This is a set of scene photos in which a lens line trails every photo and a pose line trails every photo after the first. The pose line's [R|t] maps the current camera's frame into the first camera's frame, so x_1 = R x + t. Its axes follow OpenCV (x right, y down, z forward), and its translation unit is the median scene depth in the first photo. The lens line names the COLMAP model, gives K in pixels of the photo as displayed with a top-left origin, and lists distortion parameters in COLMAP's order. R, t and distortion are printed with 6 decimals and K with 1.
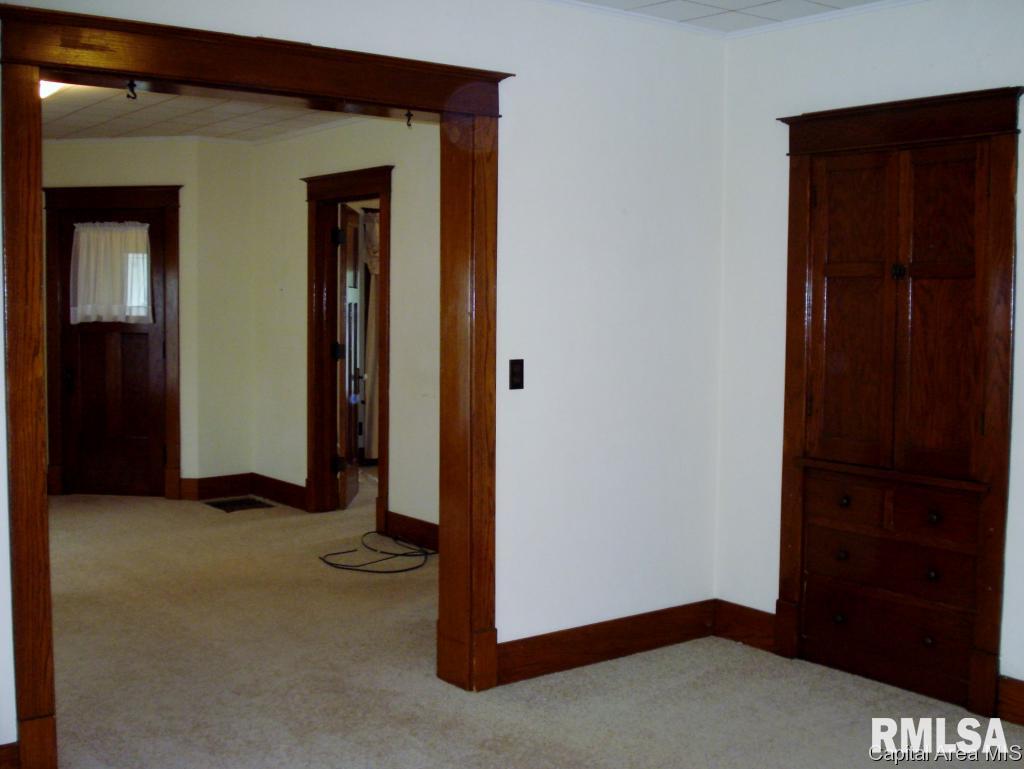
lens RADIAL K [[1175.1, 0, 546.7], [0, 1175.1, 371.5], [0, 0, 1]] dist [-0.087547, 0.000000]
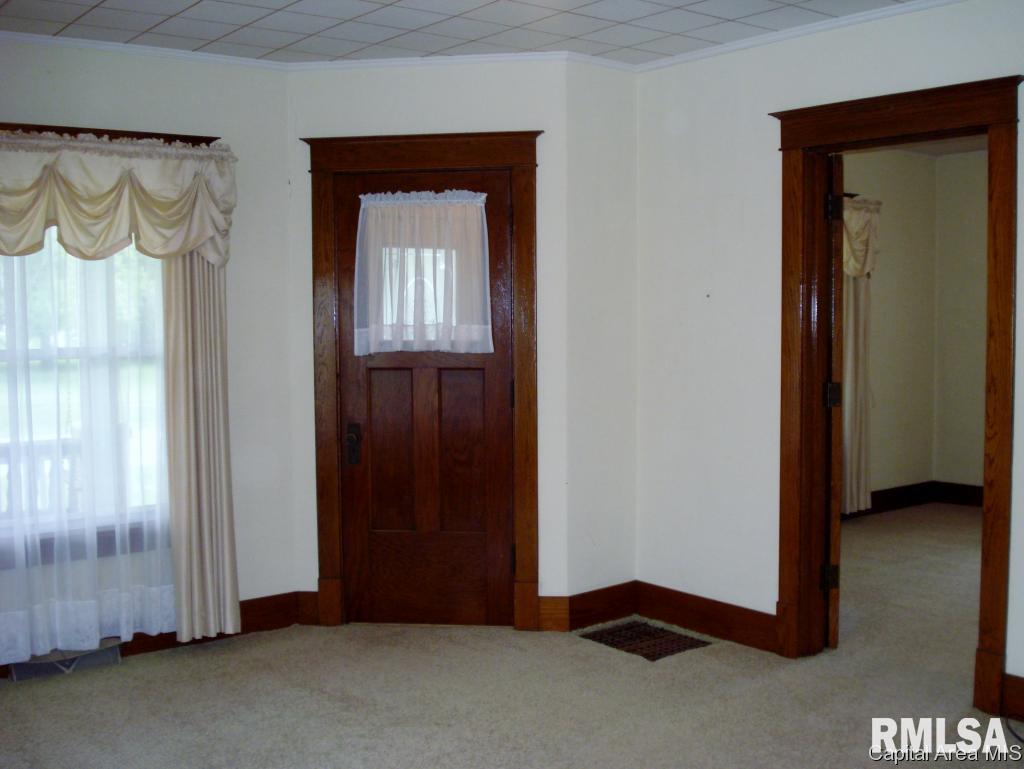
lens RADIAL K [[1175.1, 0, 532.3], [0, 1175.1, 371.8], [0, 0, 1]] dist [-0.087547, 0.000000]
pose [[0.999858, -0.016871, -0.000328, -0.319724], [0.016871, 0.999858, 0.000287, -0.030823], [0.000323, -0.000292, 1.000000, 0.369275]]
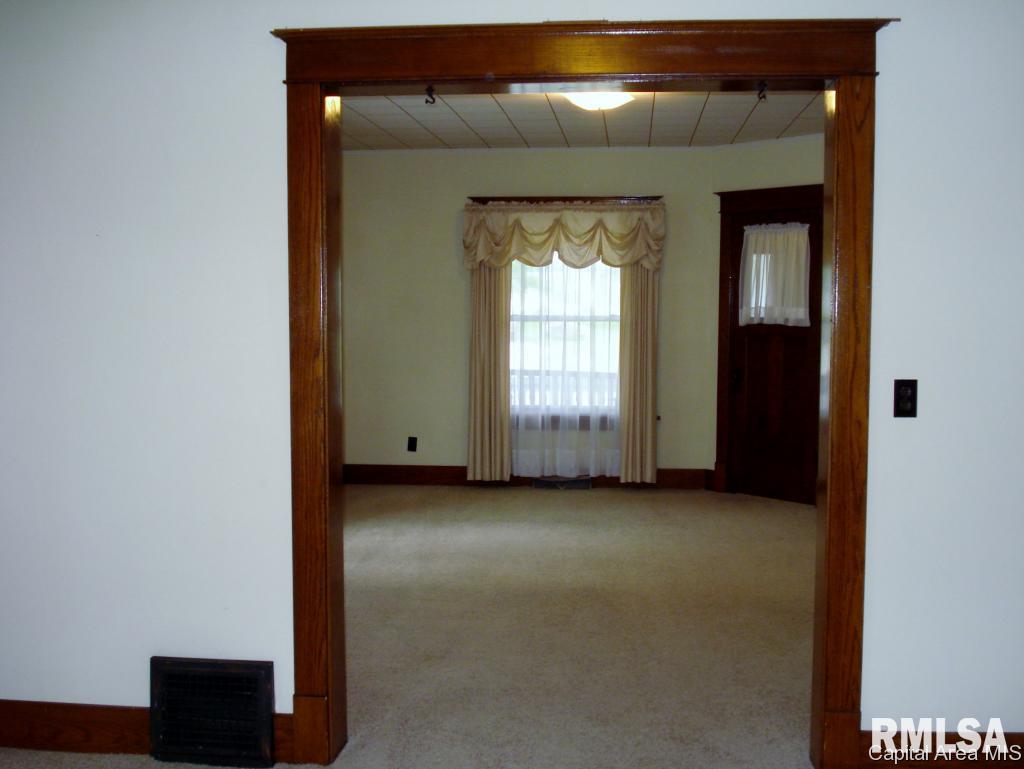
lens RADIAL K [[1175.1, 0, 539.1], [0, 1175.1, 378.4], [0, 0, 1]] dist [-0.087547, 0.000000]
pose [[0.732738, 0.041651, -0.679235, 0.162969], [-0.038224, 0.999068, 0.020029, -0.008703], [0.679437, 0.011287, 0.733647, 0.129175]]
